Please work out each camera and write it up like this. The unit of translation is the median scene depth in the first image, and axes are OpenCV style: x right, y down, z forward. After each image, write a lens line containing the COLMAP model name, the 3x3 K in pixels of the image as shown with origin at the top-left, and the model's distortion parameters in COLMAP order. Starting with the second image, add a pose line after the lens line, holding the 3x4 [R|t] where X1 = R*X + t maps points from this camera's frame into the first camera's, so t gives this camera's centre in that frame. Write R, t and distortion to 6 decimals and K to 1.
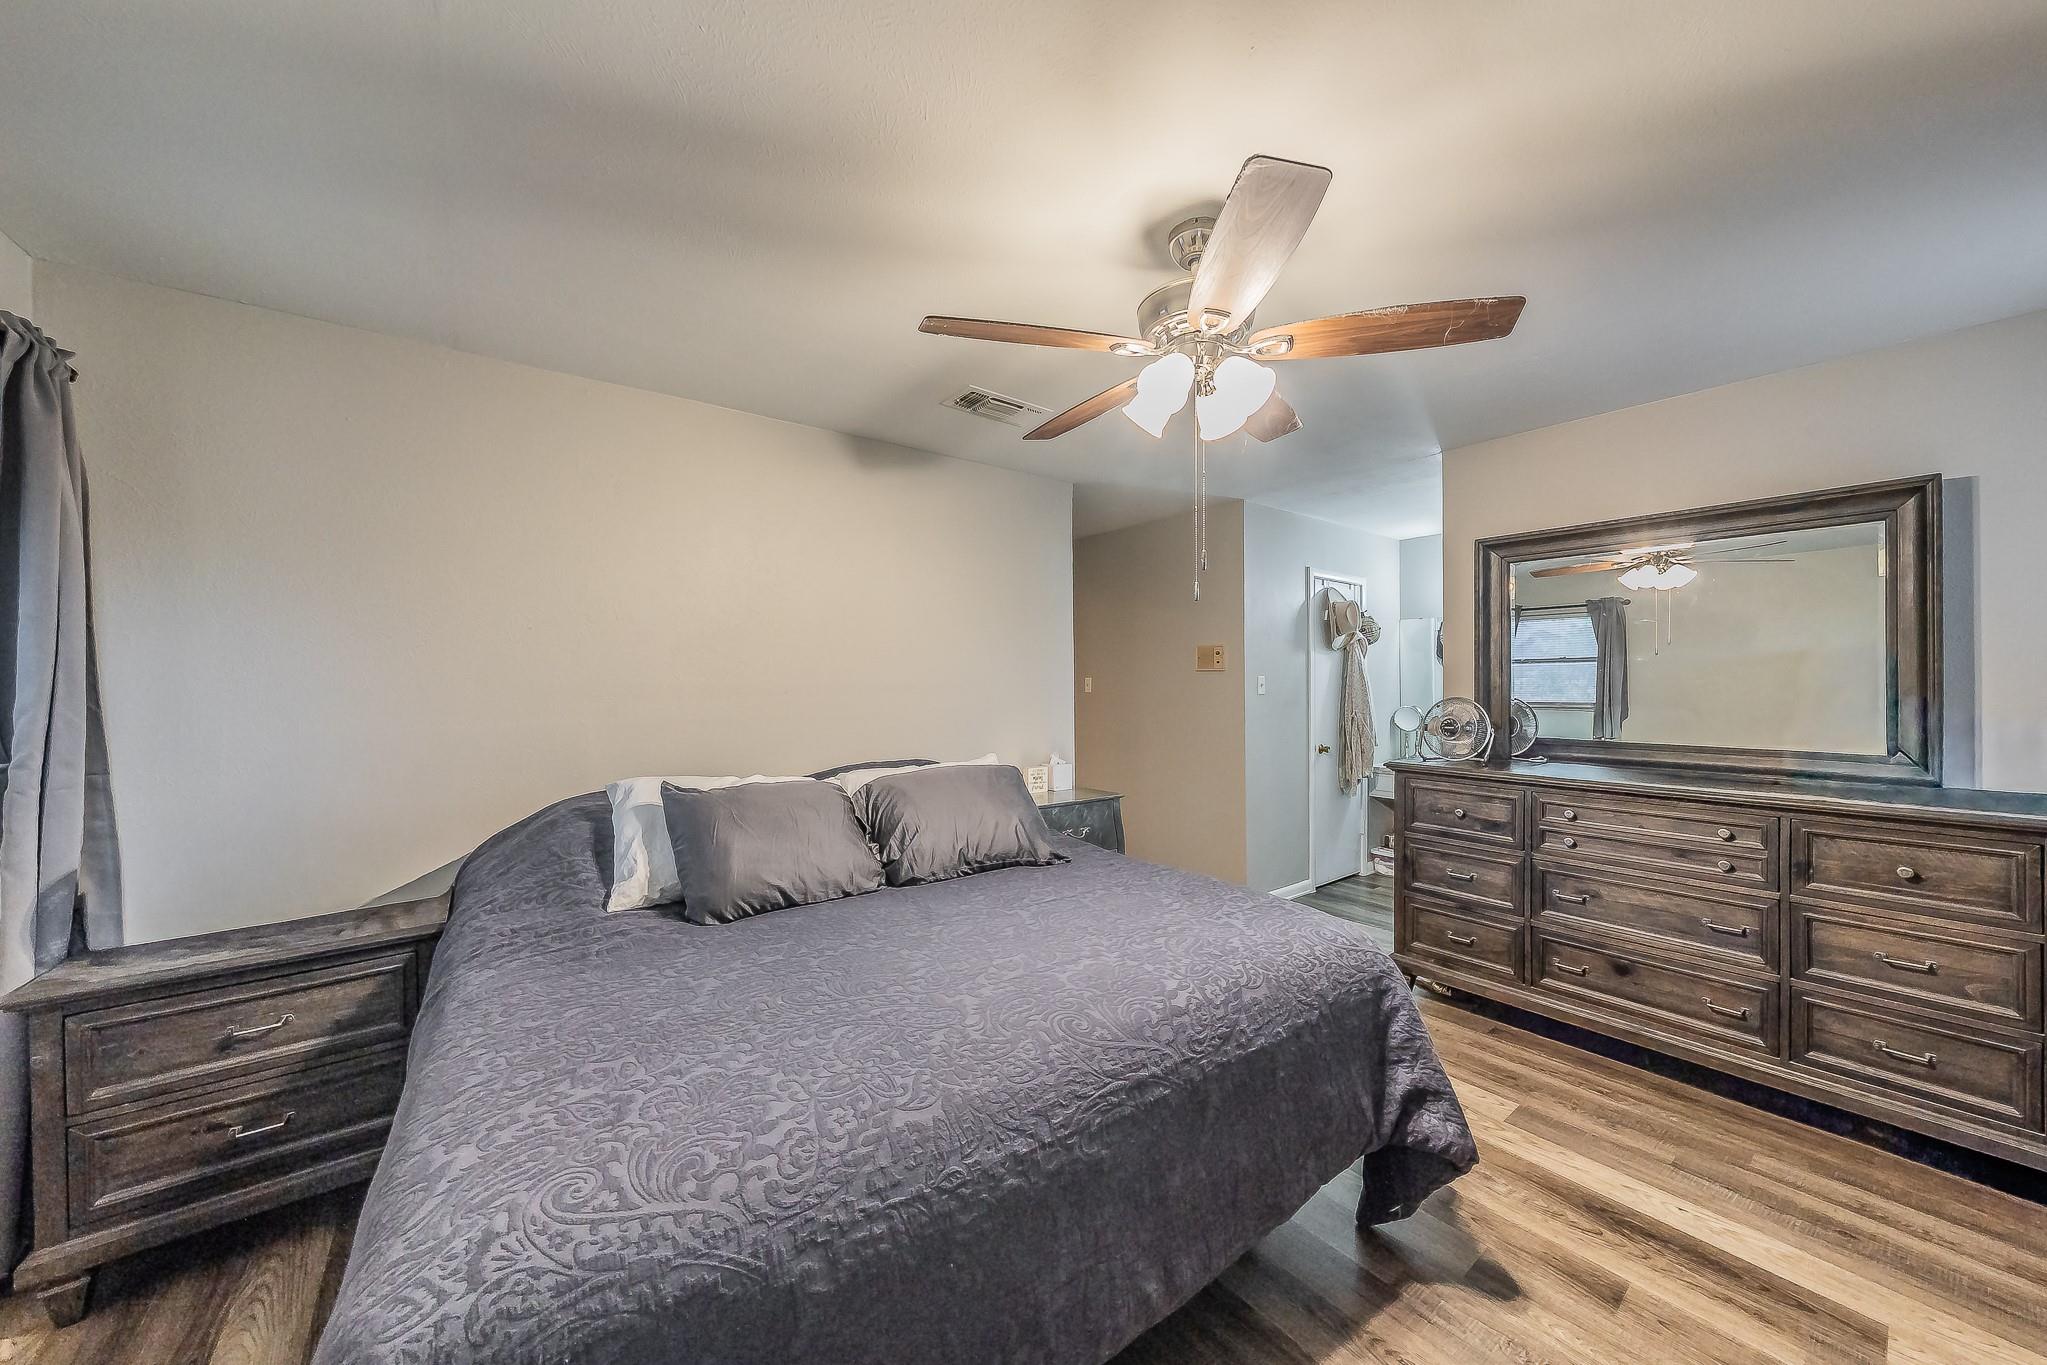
lens RADIAL K [[713.2, 0, 1034.2], [0, 713.2, 684.6], [0, 0, 1]] dist [-0.007362, -0.000169]
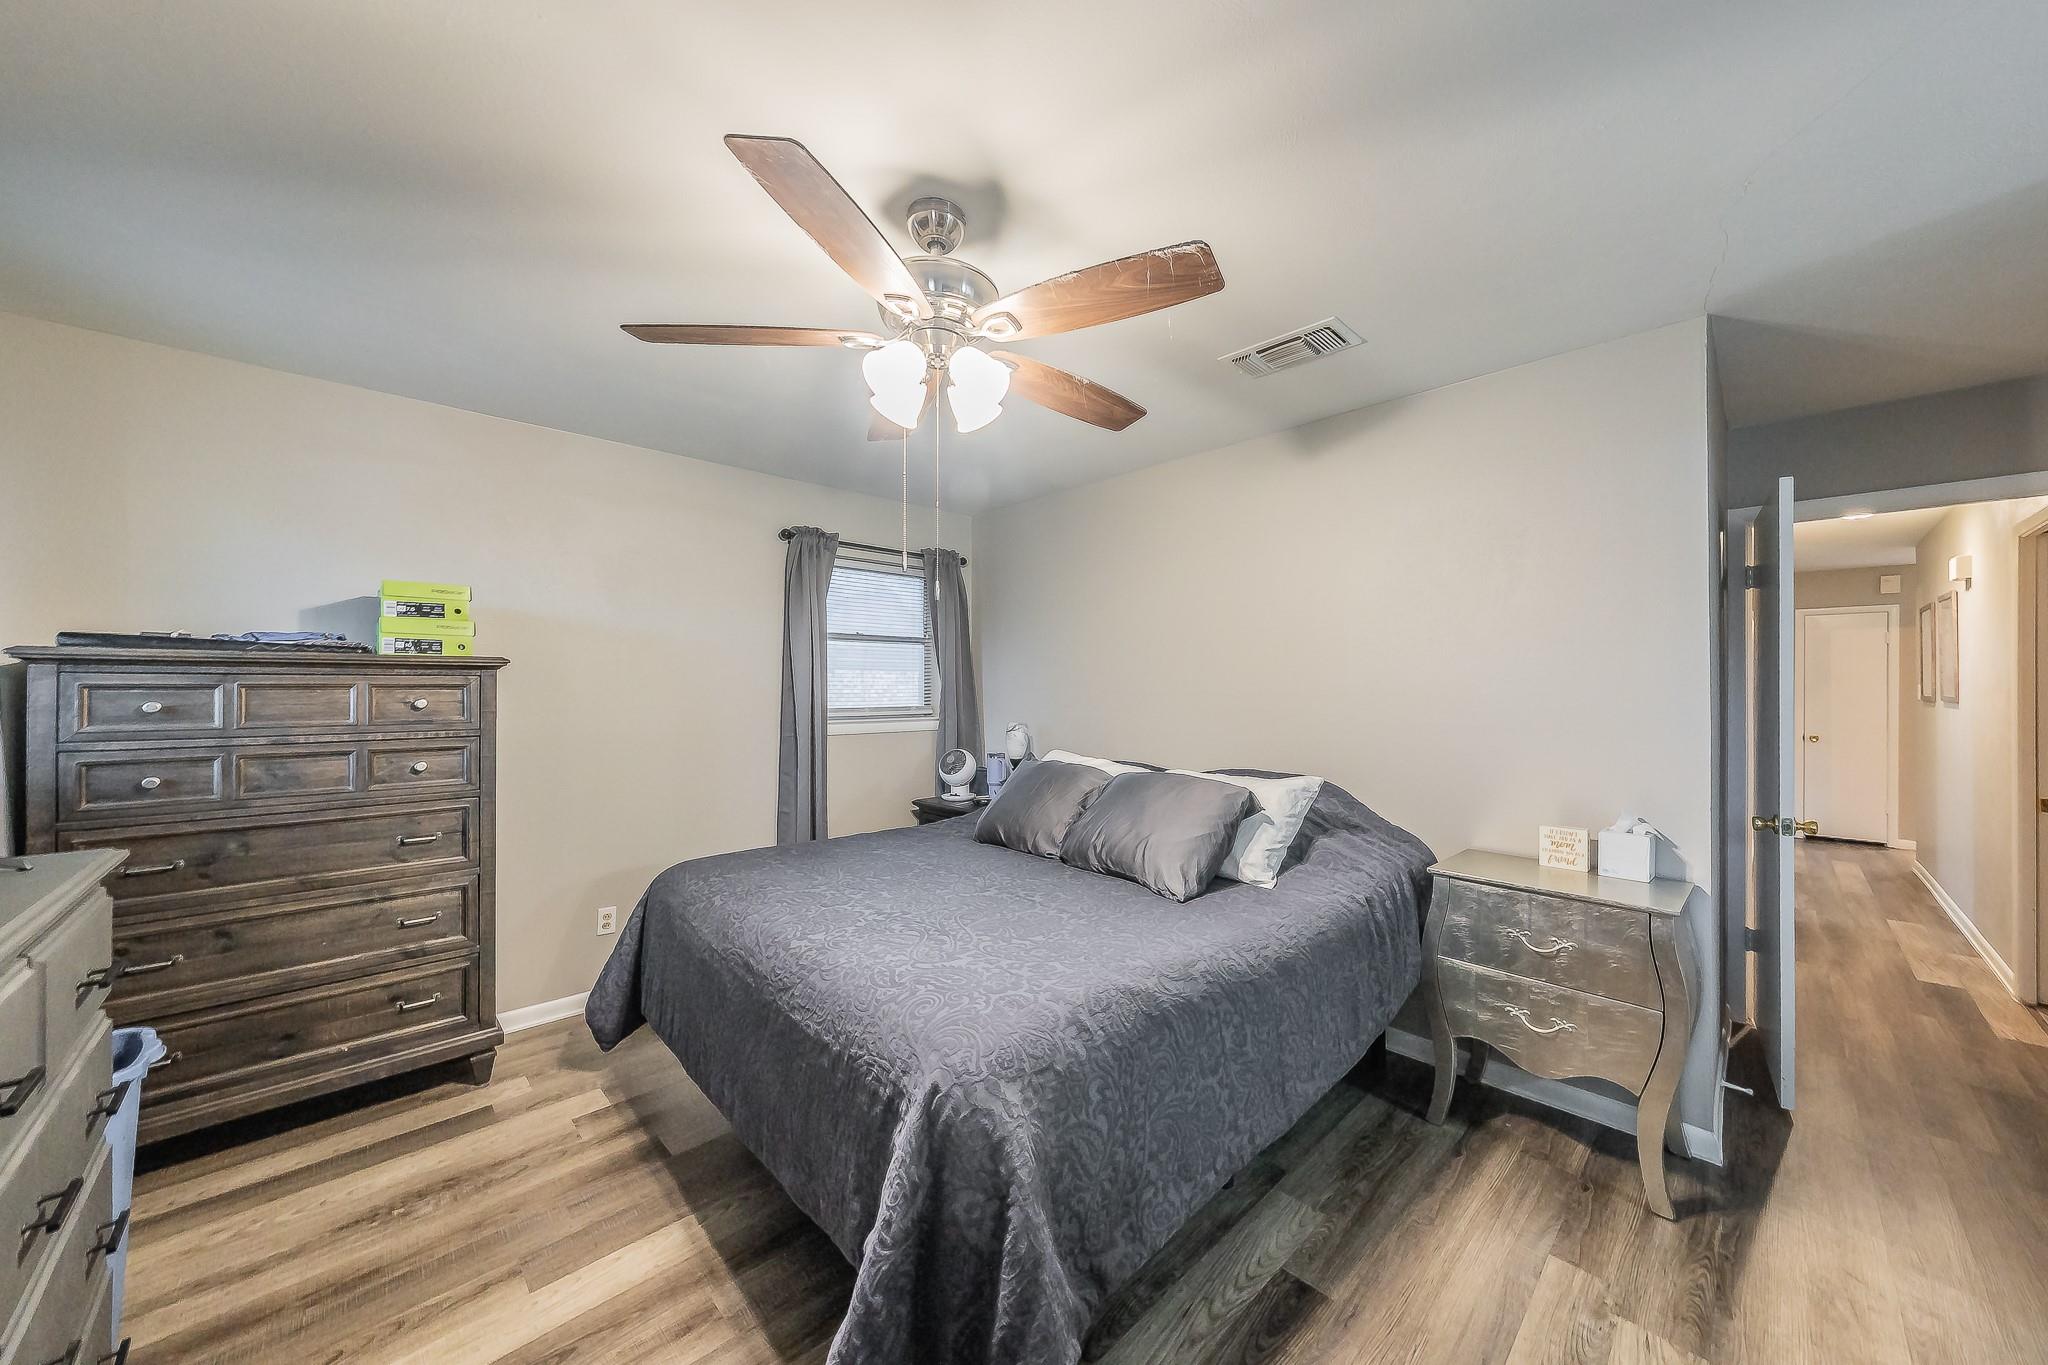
lens RADIAL K [[713.6, 0, 1036.0], [0, 713.6, 675.8], [0, 0, 1]] dist [-0.007362, -0.000169]
pose [[0.129933, -0.002094, -0.991521, 1.193131], [-0.012026, 0.999921, -0.003687, -0.017067], [0.991450, 0.012403, 0.129898, 1.000852]]
